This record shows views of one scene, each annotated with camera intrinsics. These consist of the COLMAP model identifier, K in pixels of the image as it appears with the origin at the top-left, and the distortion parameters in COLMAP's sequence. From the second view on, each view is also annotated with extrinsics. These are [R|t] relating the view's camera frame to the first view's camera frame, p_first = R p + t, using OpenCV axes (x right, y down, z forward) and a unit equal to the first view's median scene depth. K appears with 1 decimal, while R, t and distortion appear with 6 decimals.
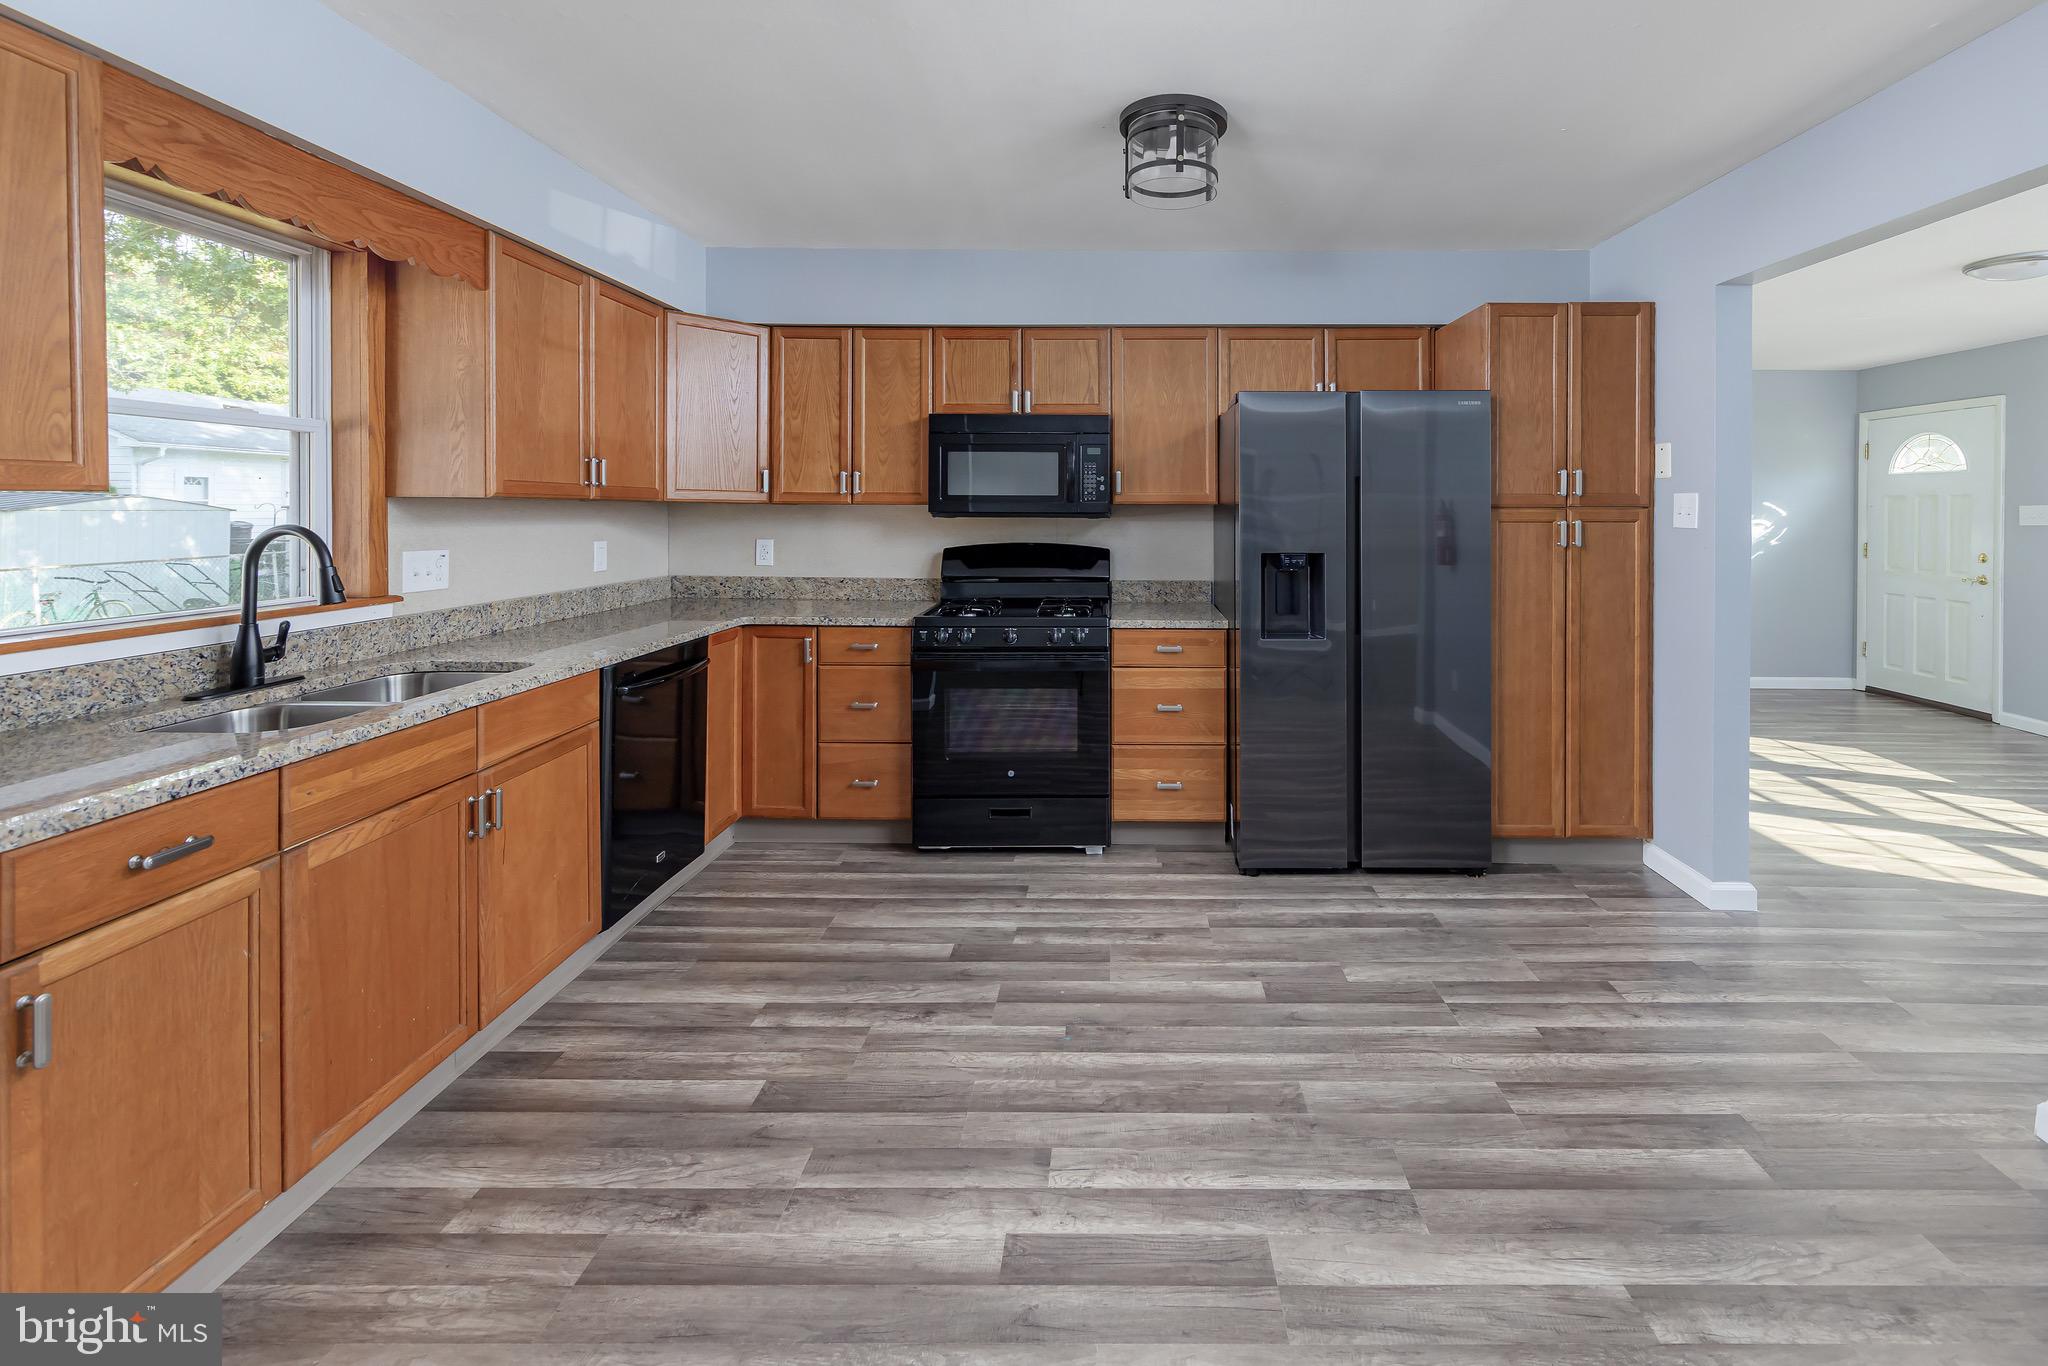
lens RADIAL K [[840.0, 0, 1114.0], [0, 840.0, 513.9], [0, 0, 1]] dist [0.001644, -0.000587]
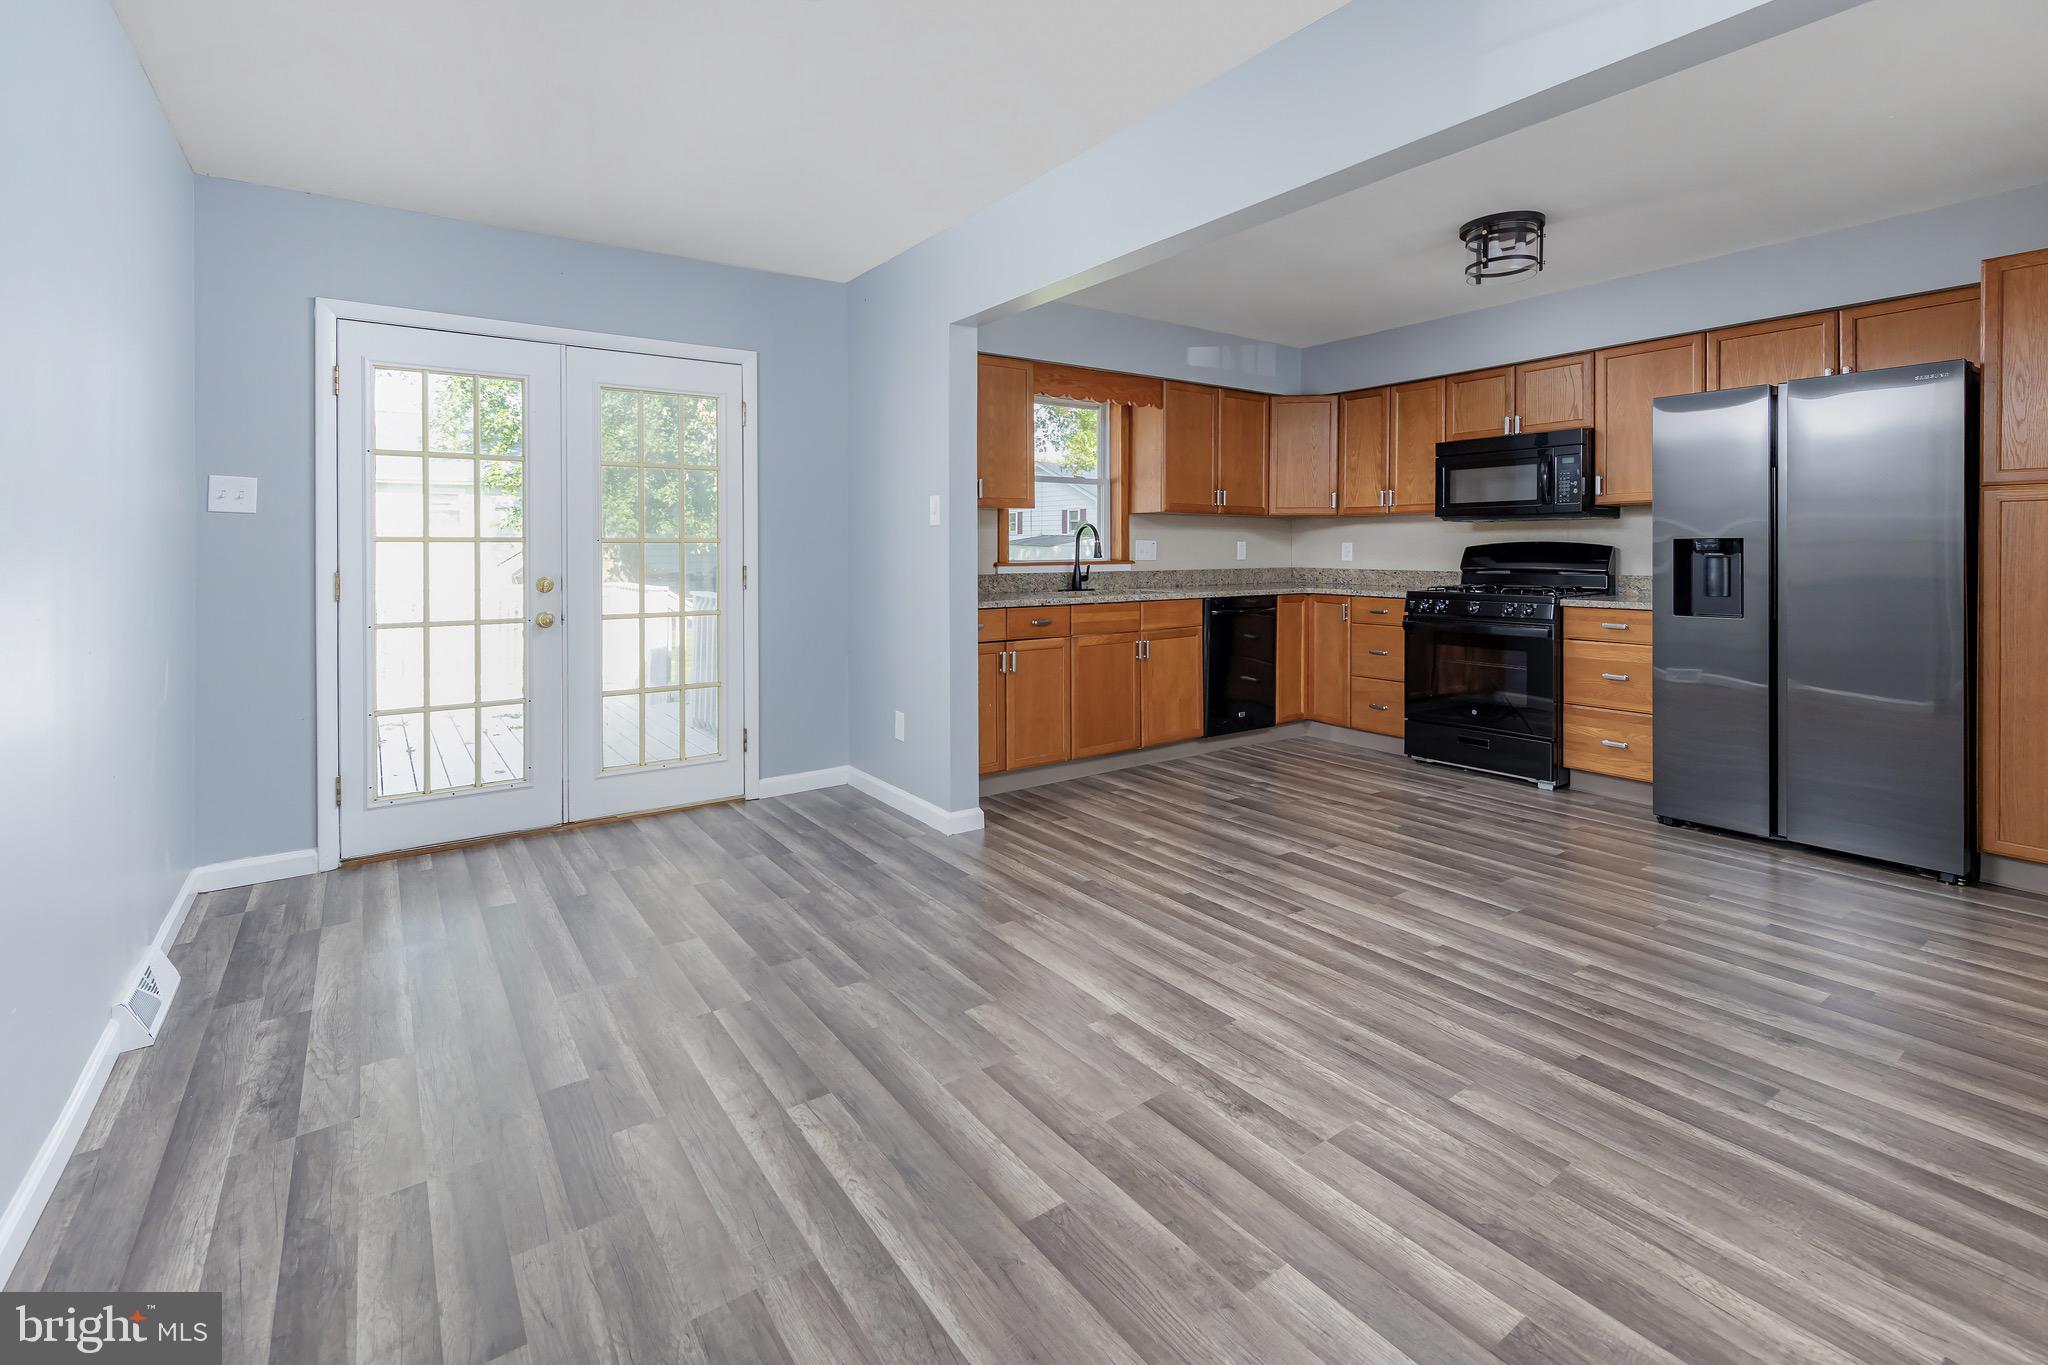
lens RADIAL K [[911.1, 0, 1026.1], [0, 911.1, 530.7], [0, 0, 1]] dist [-0.000494, -0.000090]
pose [[0.578270, -0.023562, -0.815505, 0.798706], [0.001704, 0.999616, -0.027673, 0.080026], [0.815844, 0.014612, 0.578088, -0.497197]]
